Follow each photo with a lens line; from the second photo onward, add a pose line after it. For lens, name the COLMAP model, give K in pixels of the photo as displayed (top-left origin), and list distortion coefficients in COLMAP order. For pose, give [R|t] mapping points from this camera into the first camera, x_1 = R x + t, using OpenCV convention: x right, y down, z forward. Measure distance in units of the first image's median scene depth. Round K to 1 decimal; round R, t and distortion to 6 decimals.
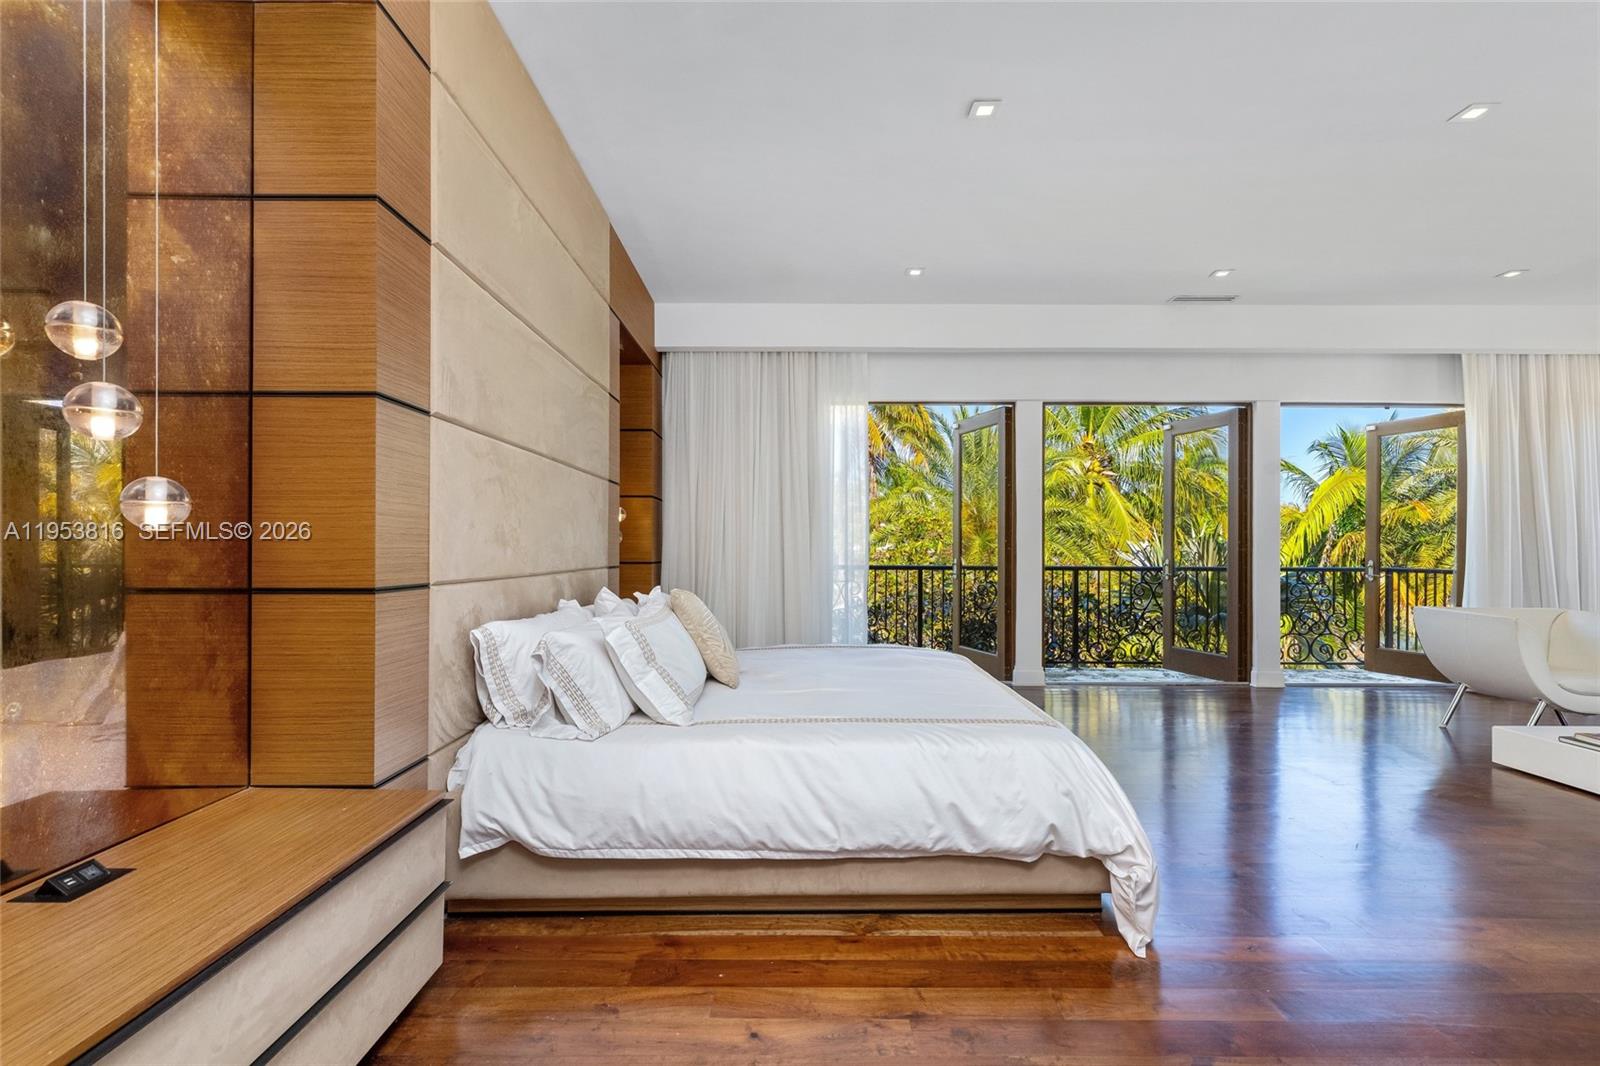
lens RADIAL K [[722.4, 0, 800.0], [0, 722.4, 533.0], [0, 0, 1]] dist [-0.000528, 0.000000]
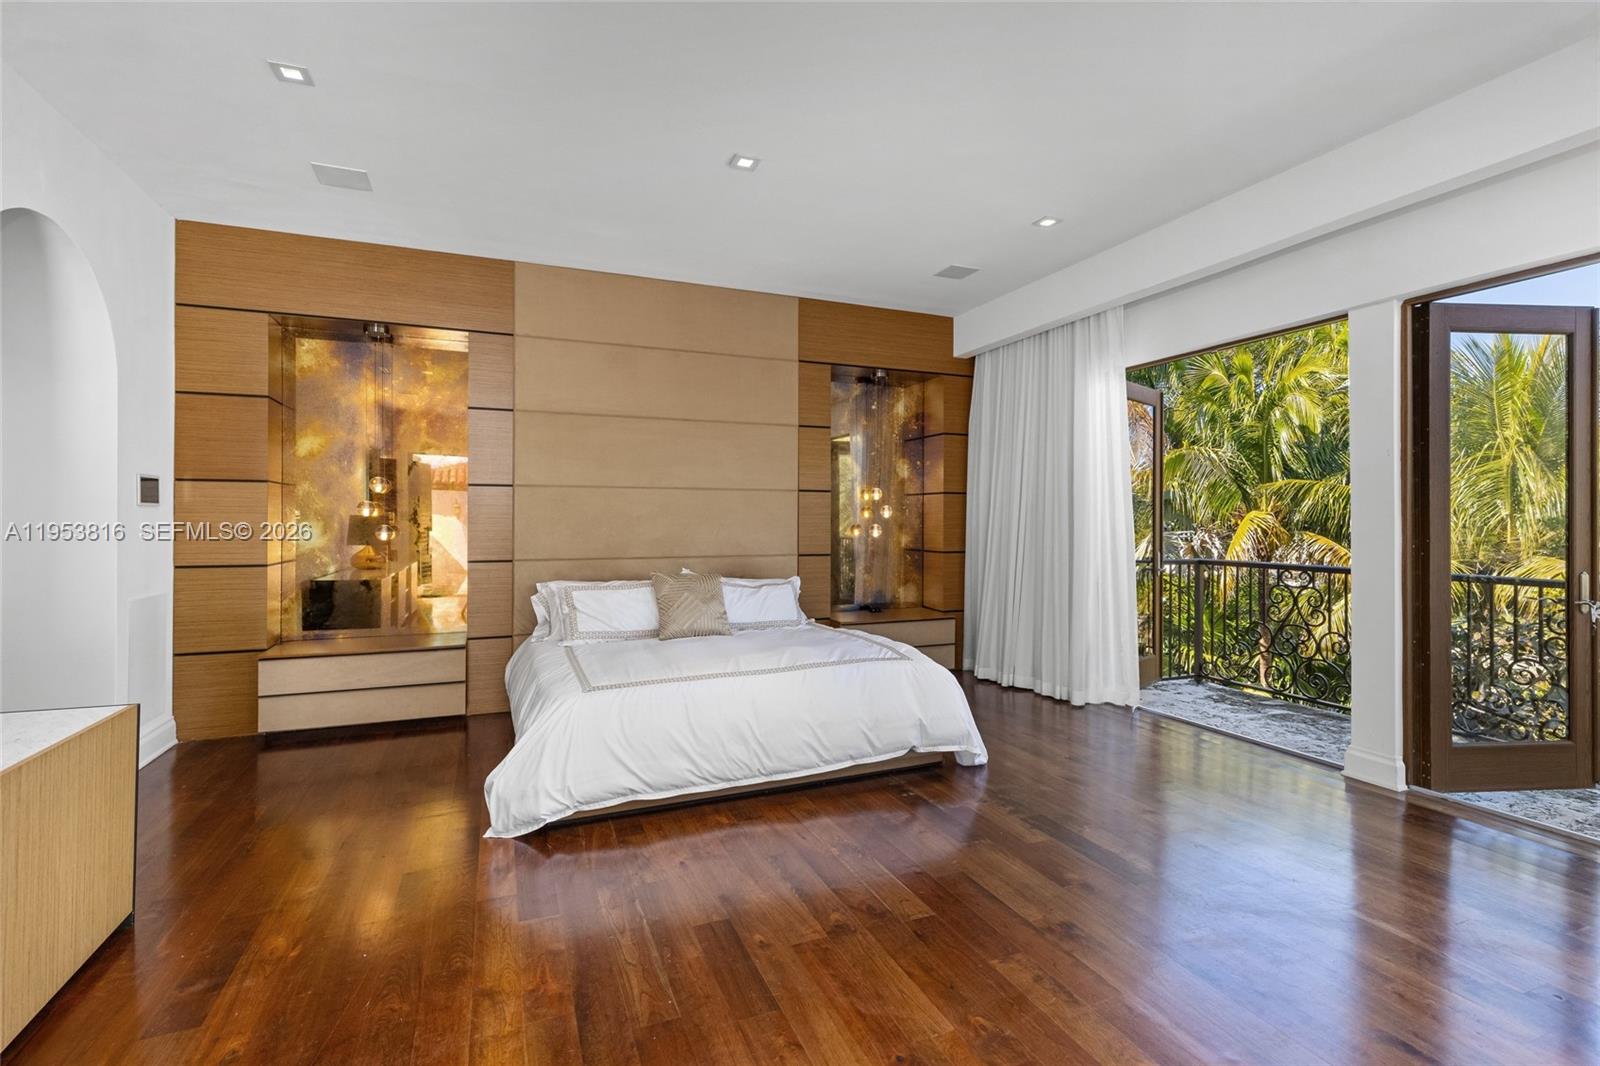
lens RADIAL K [[722.4, 0, 800.0], [0, 722.4, 533.0], [0, 0, 1]] dist [-0.000528, 0.000000]
pose [[0.377353, 0.012413, -0.925986, 0.735384], [0.021406, 0.999526, 0.022122, -0.017633], [0.925822, -0.028170, 0.376908, 0.351224]]
